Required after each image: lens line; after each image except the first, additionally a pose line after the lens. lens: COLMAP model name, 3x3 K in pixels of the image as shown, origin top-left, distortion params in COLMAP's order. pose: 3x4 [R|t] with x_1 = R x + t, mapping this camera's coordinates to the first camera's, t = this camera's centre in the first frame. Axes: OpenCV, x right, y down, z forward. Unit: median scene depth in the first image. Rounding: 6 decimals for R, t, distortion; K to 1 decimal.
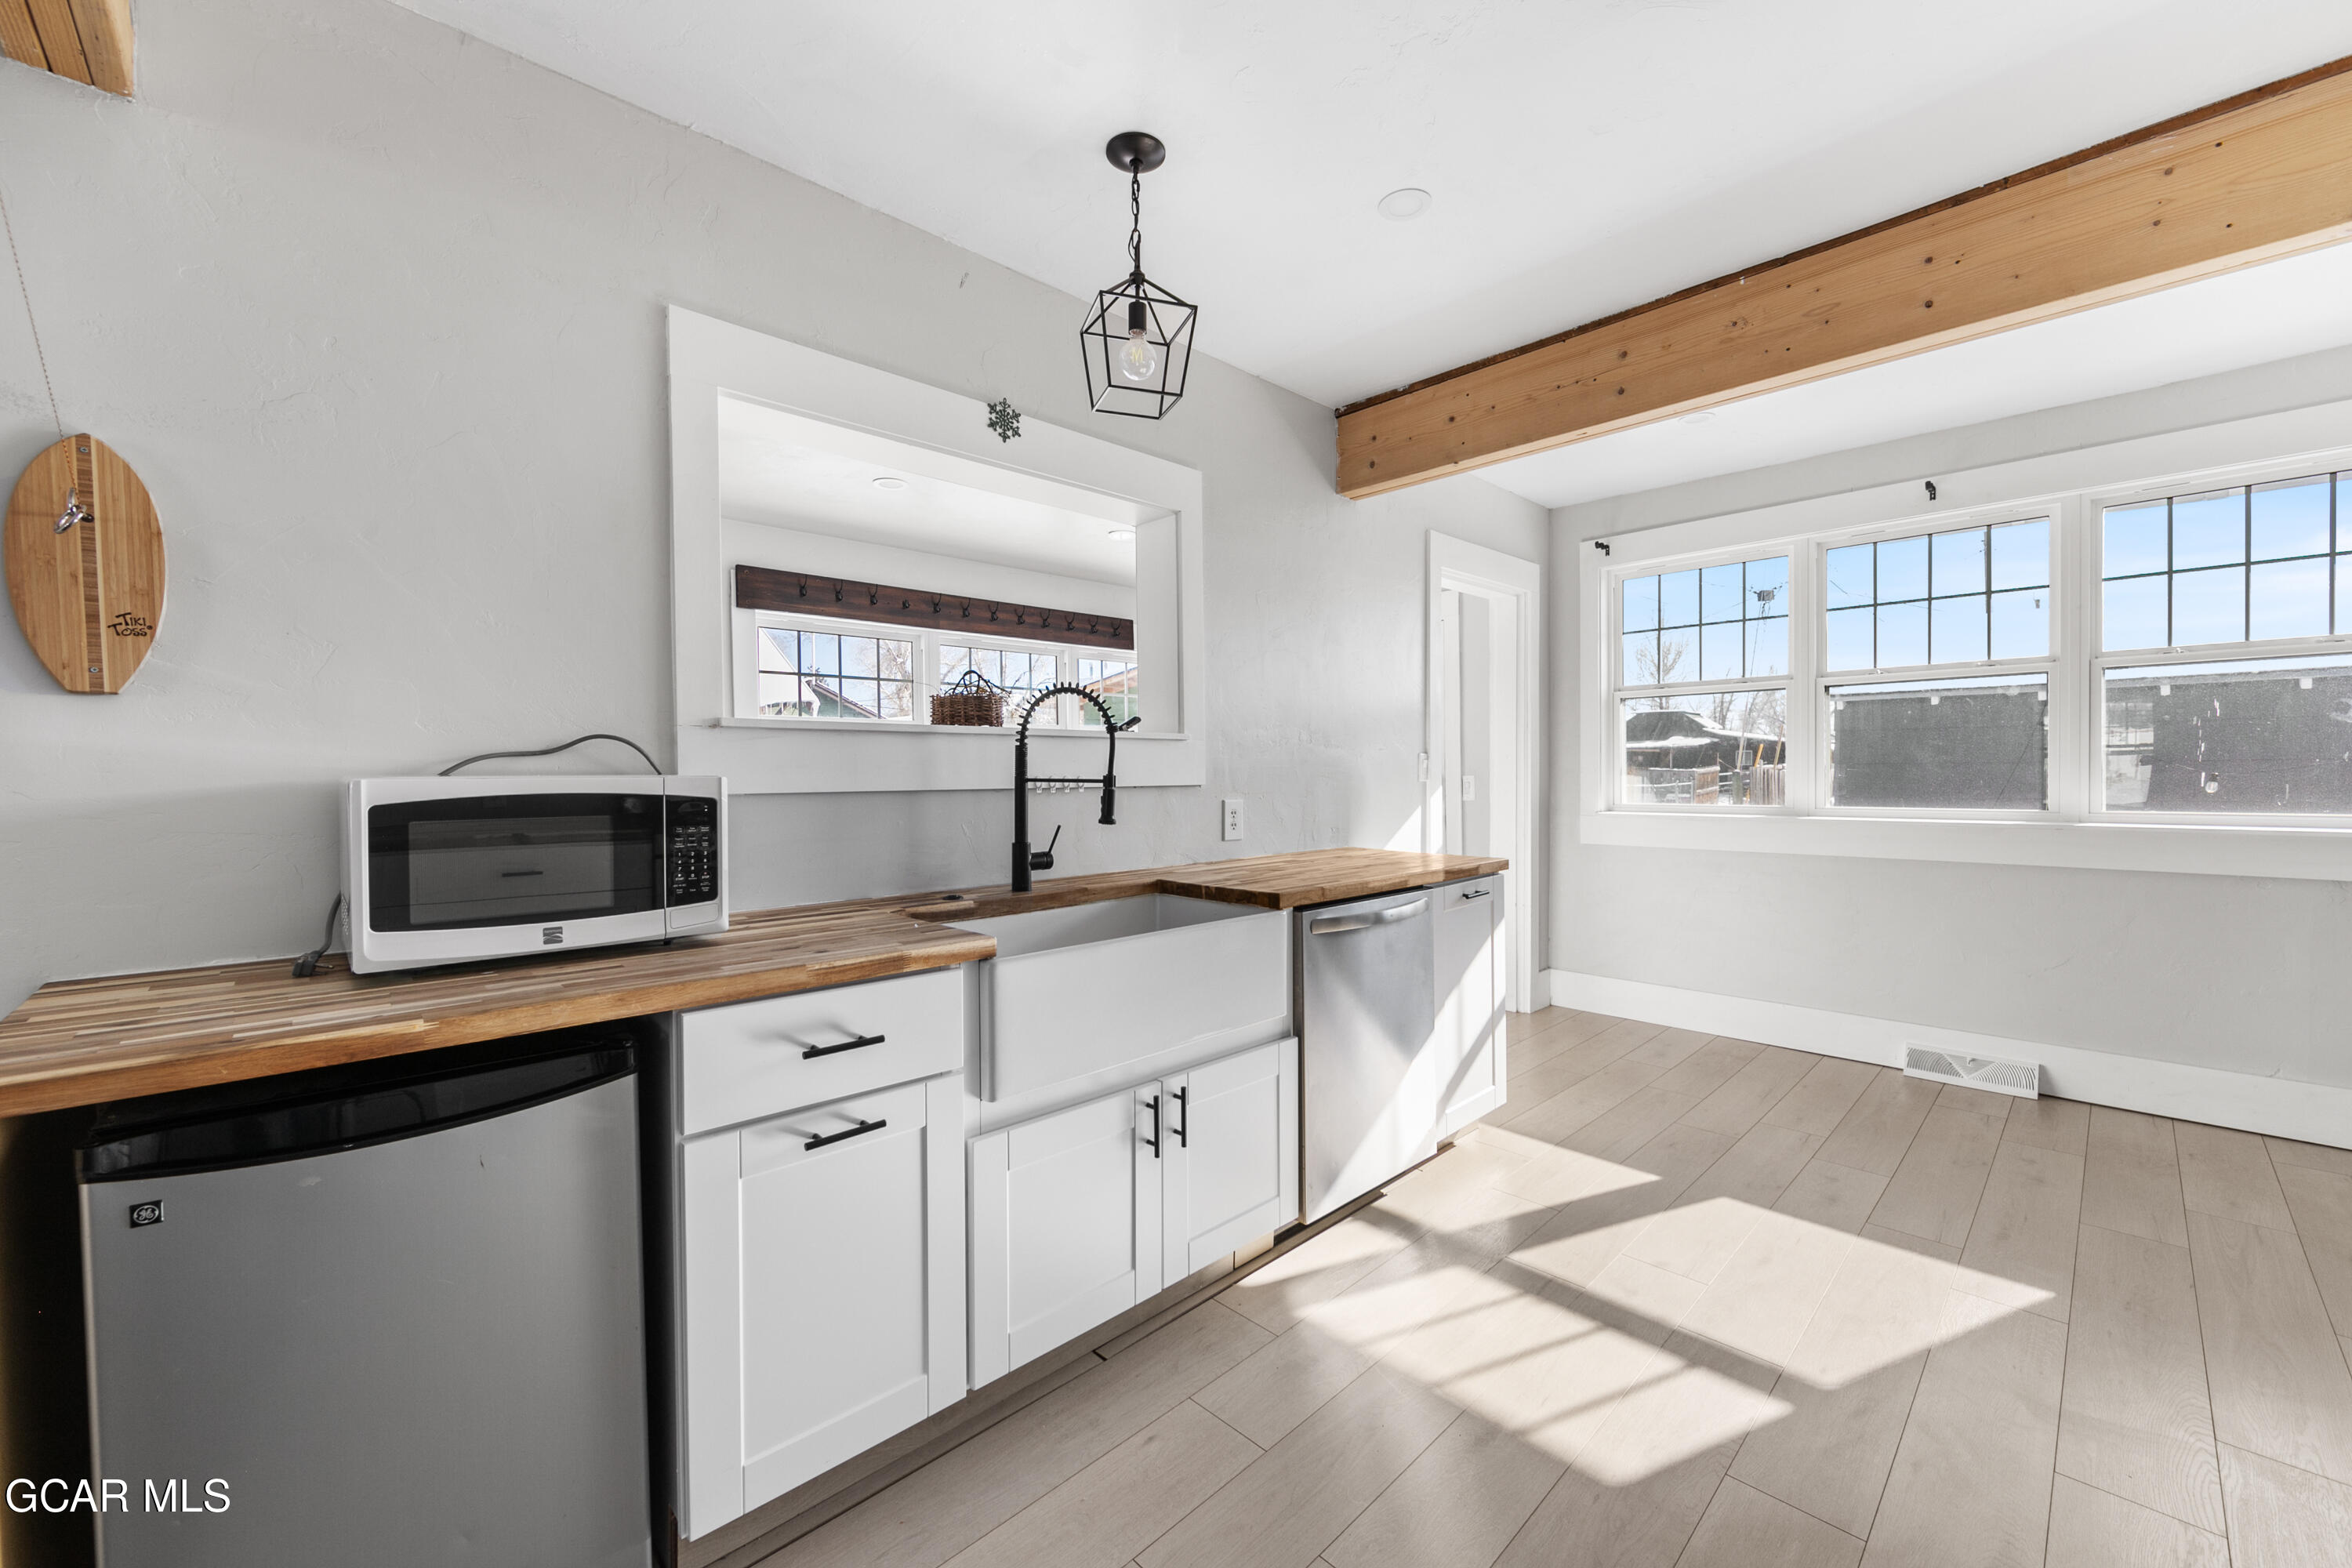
lens RADIAL K [[916.2, 0, 1177.8], [0, 916.2, 787.8], [0, 0, 1]] dist [-0.002840, -0.000306]
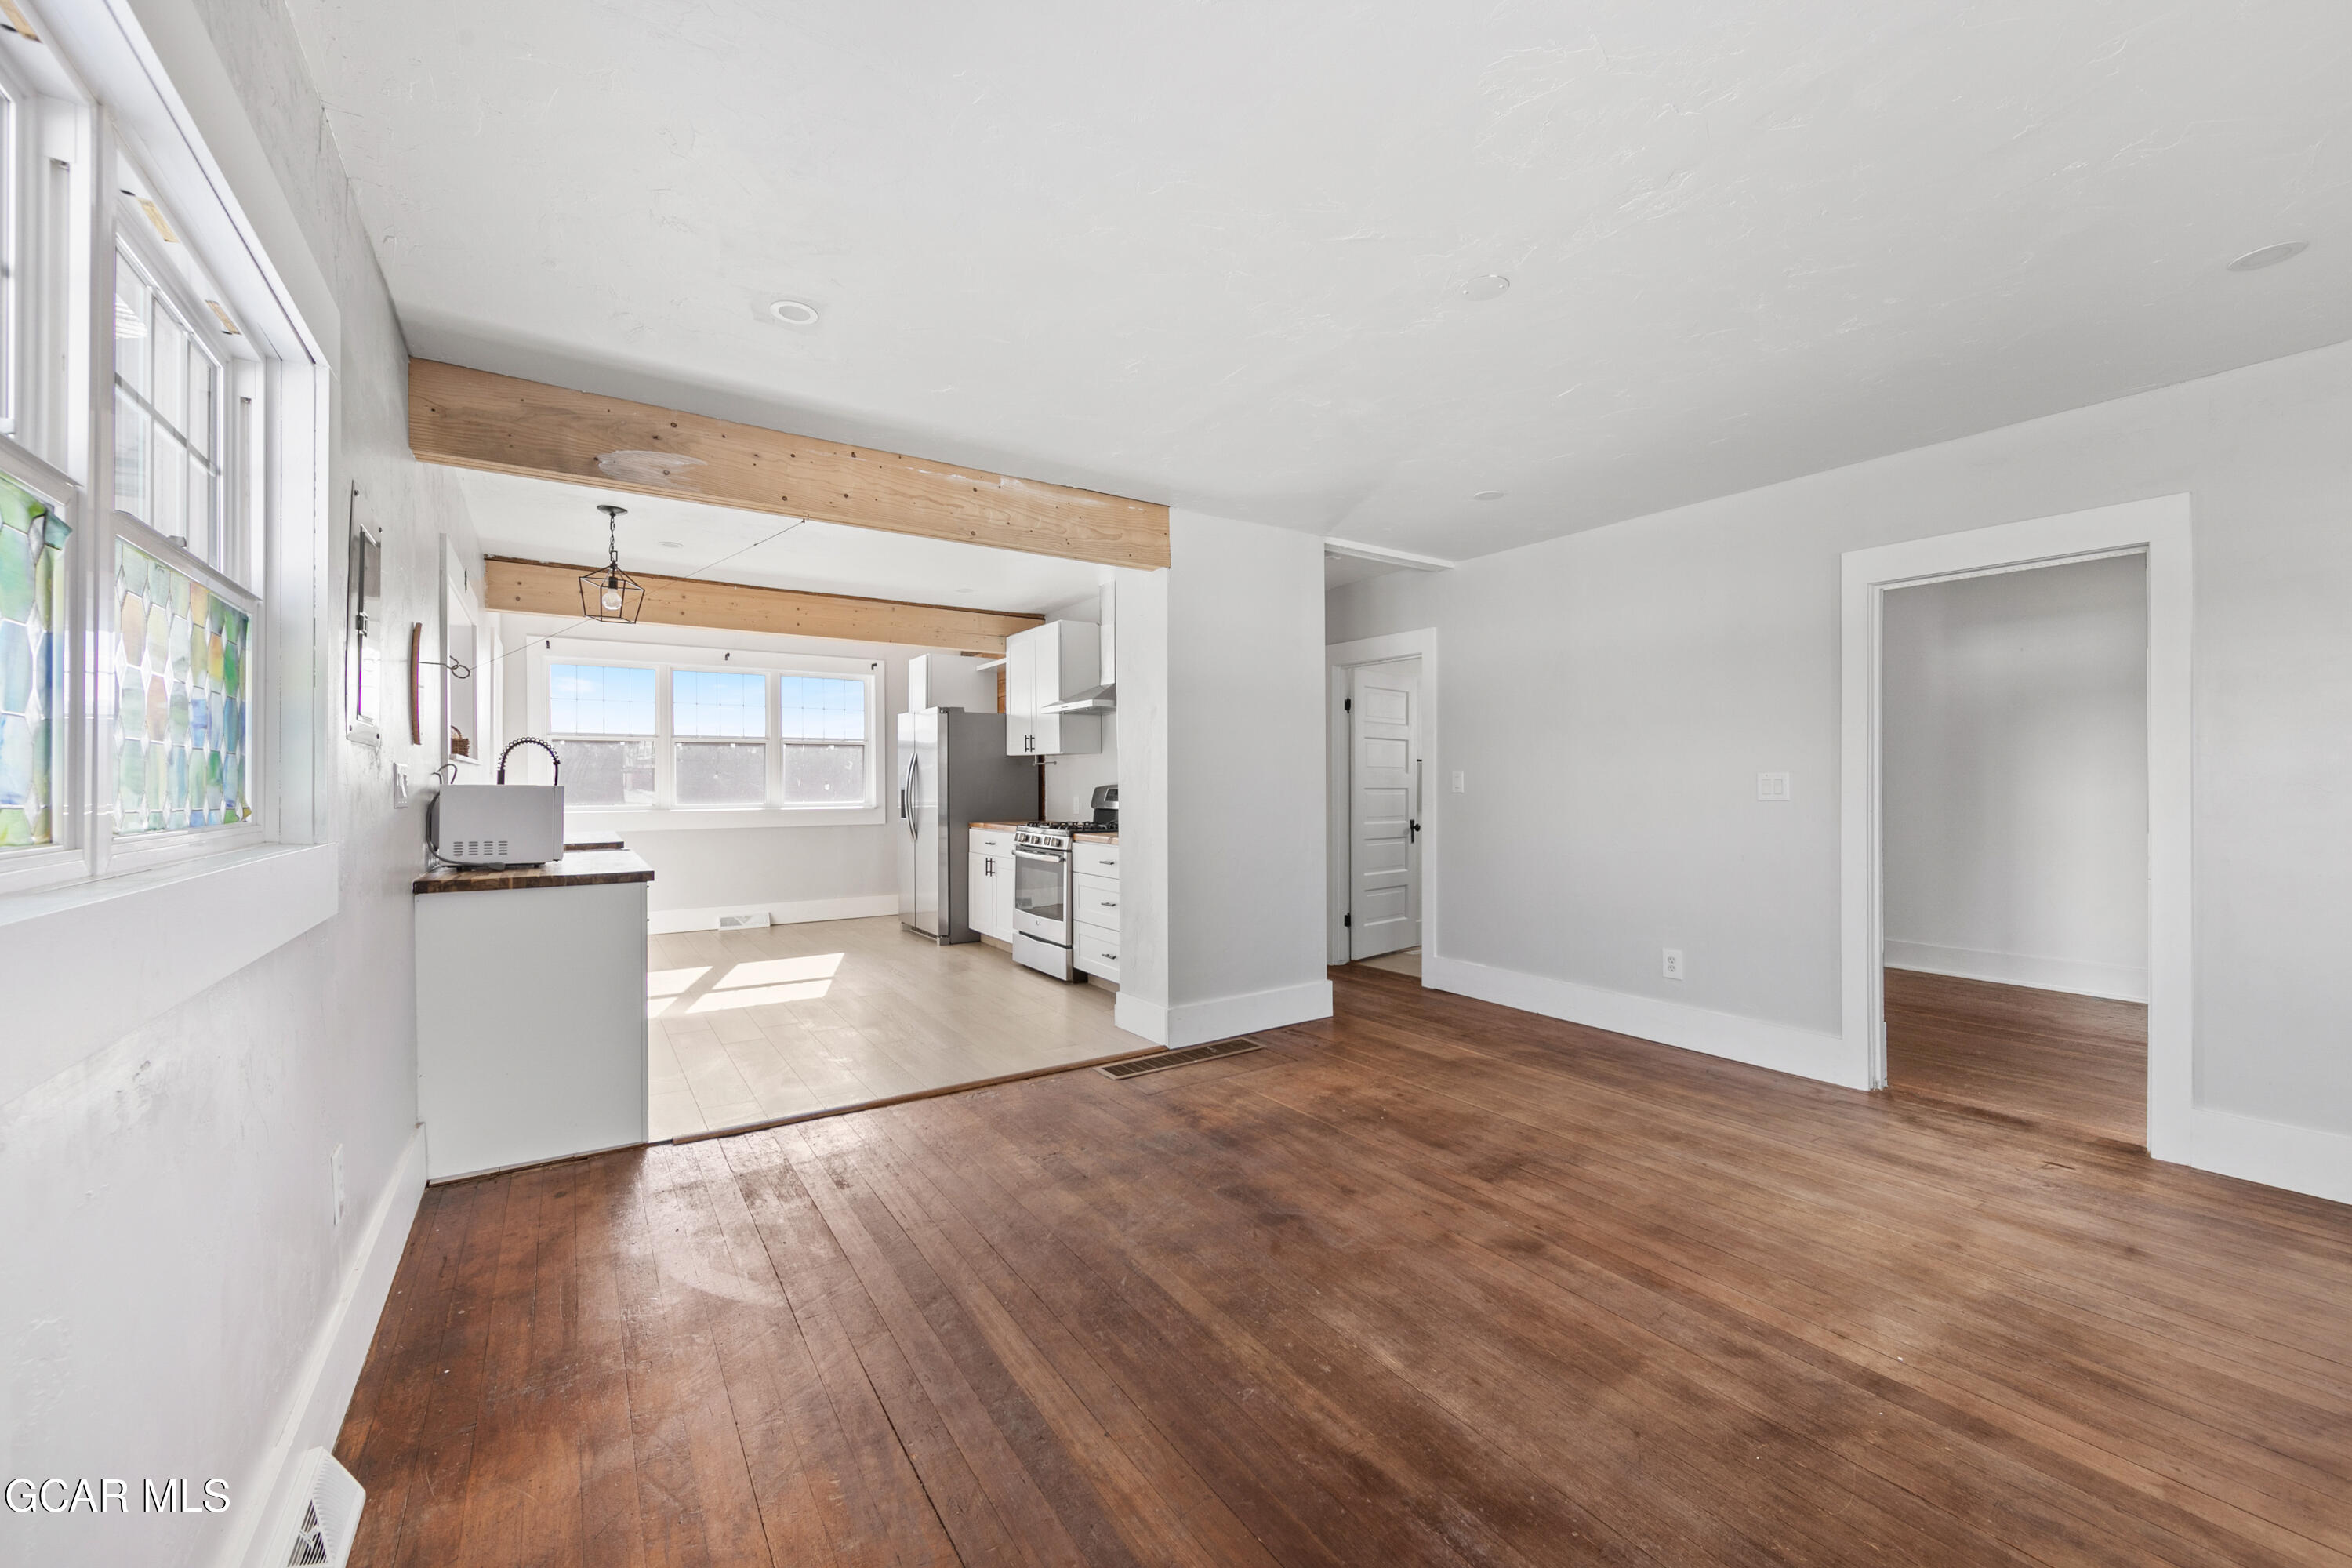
lens RADIAL K [[916.2, 0, 1177.8], [0, 916.2, 787.8], [0, 0, 1]] dist [-0.002840, -0.000306]
pose [[0.171371, 0.000709, 0.985206, -1.680032], [0.018511, 0.999821, -0.003939, 0.020199], [-0.985033, 0.018912, 0.171327, -0.617346]]
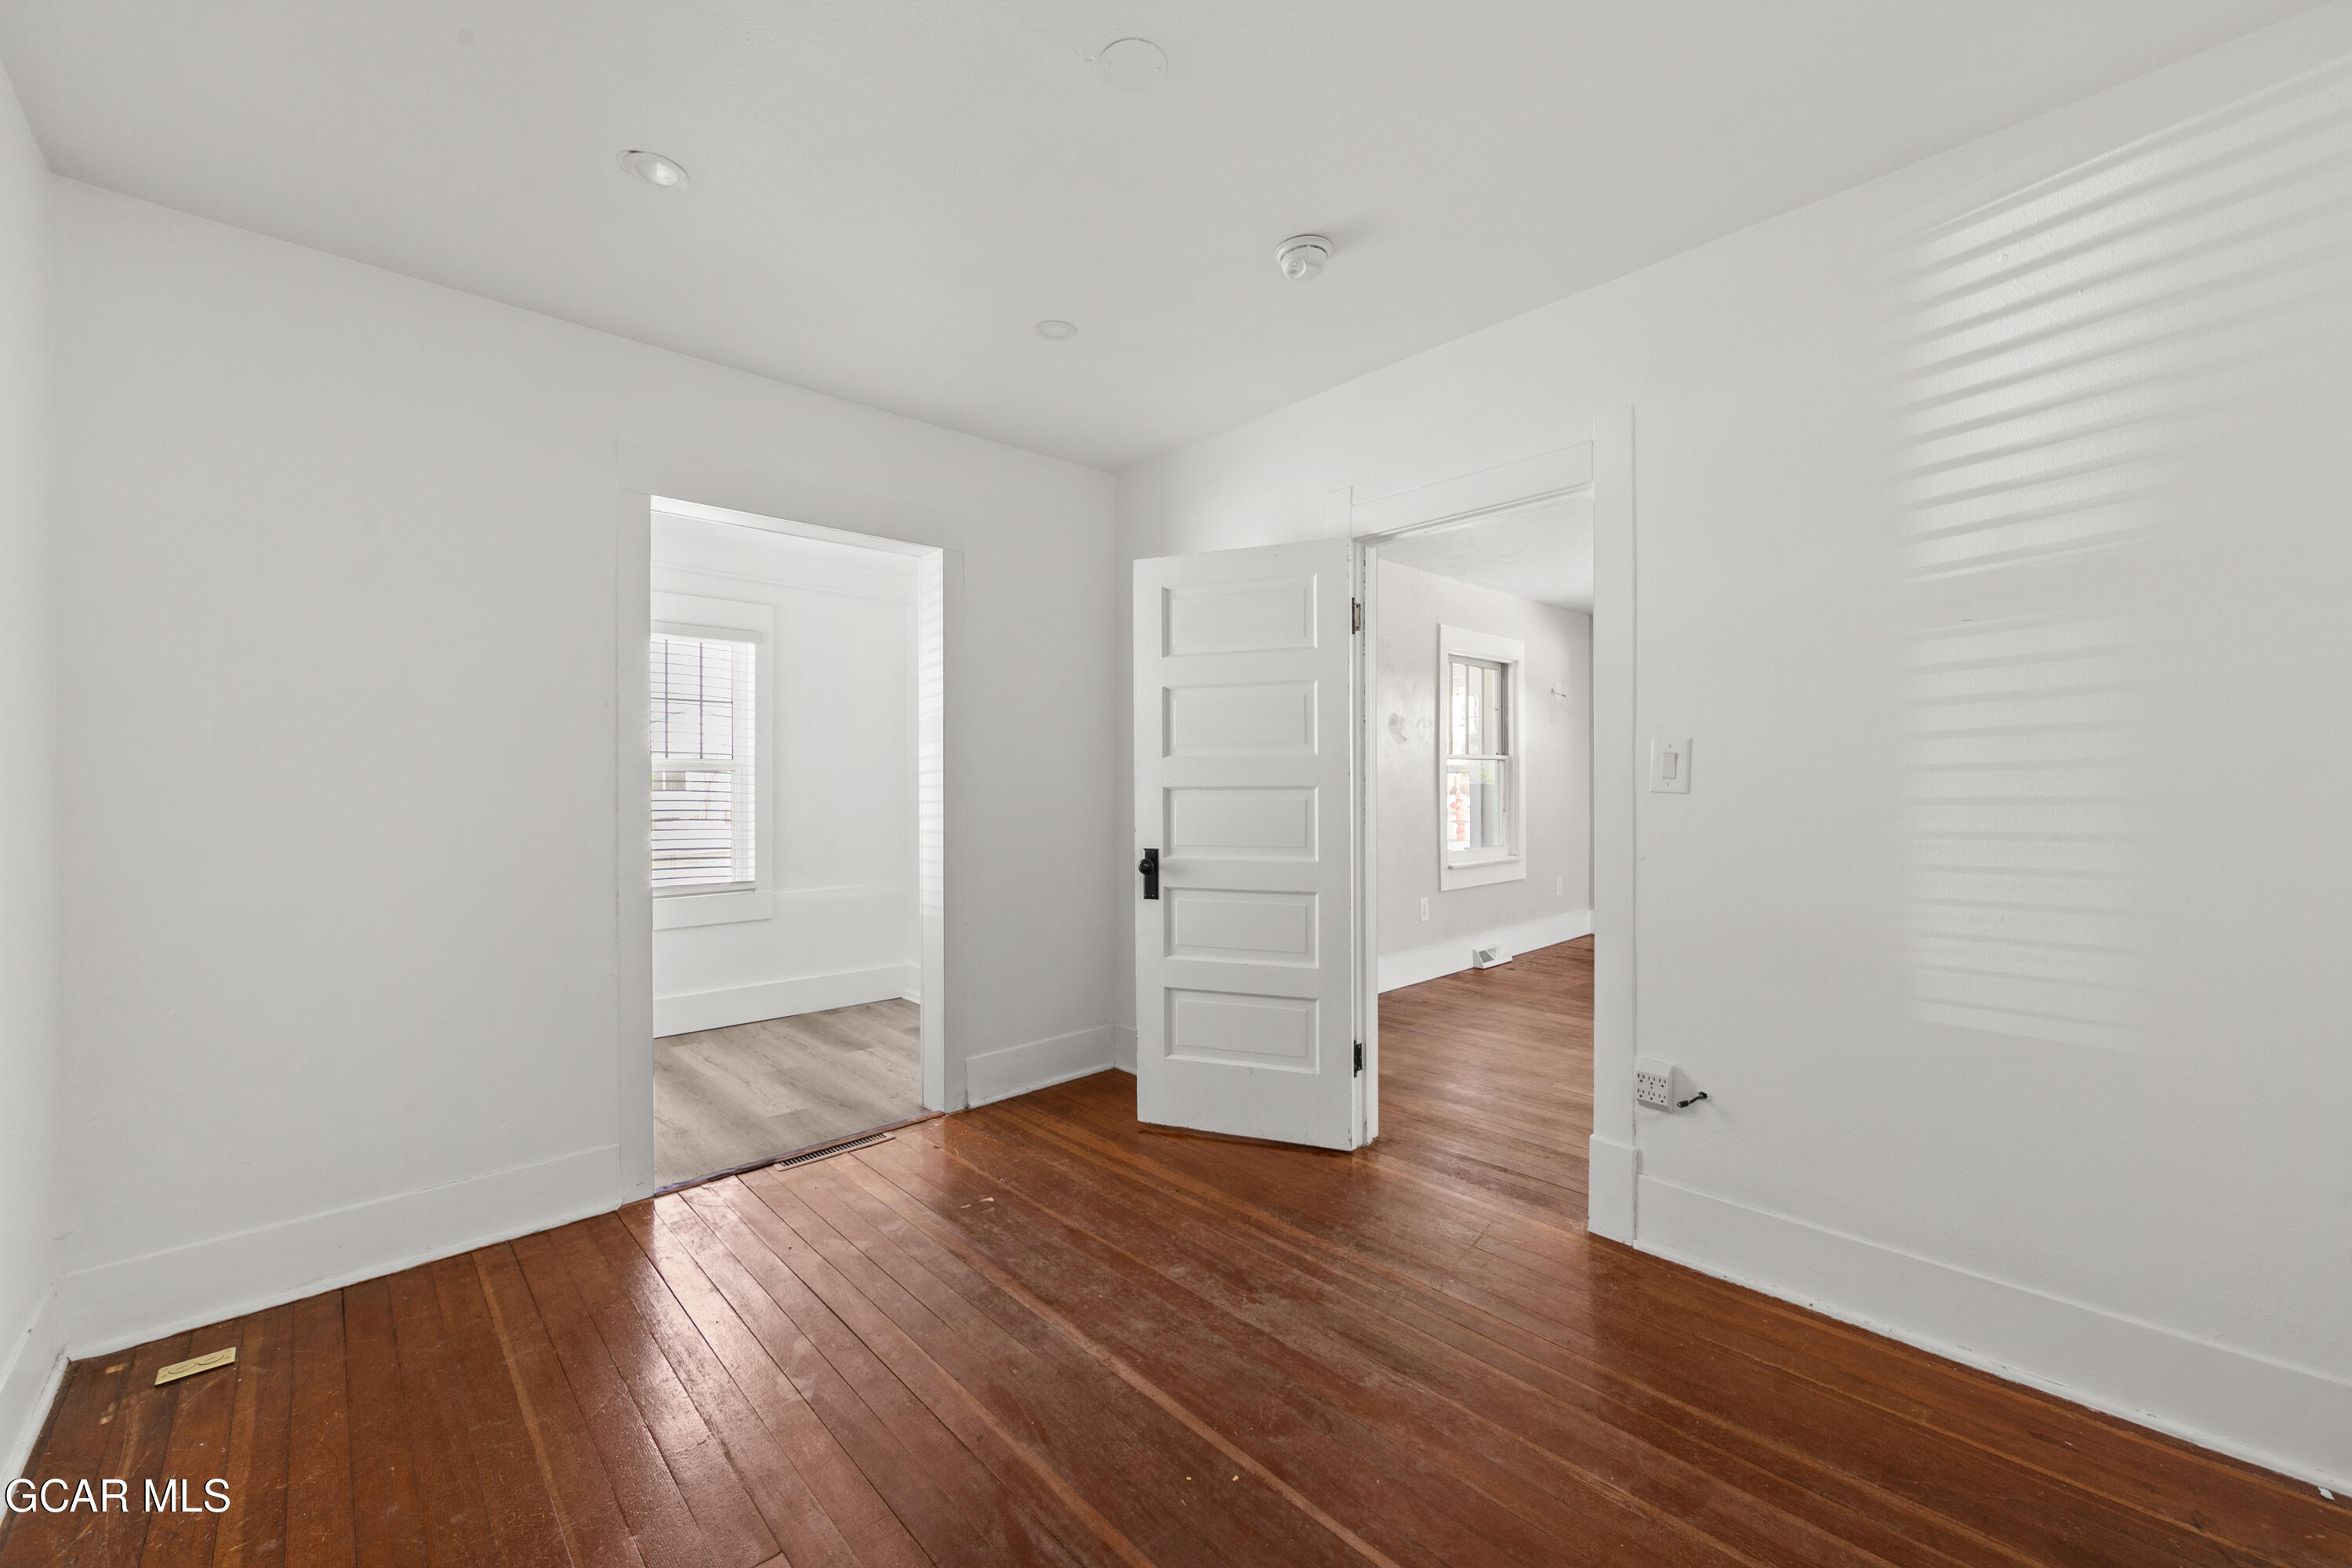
lens RADIAL K [[923.5, 0, 1176.0], [0, 923.5, 784.0], [0, 0, 1]] dist [0.000902, 0.000121]
pose [[-0.010615, 0.007621, -0.999915, 1.159258], [-0.008708, 0.999932, 0.007713, 0.029281], [0.999906, 0.008789, -0.010548, -2.009850]]
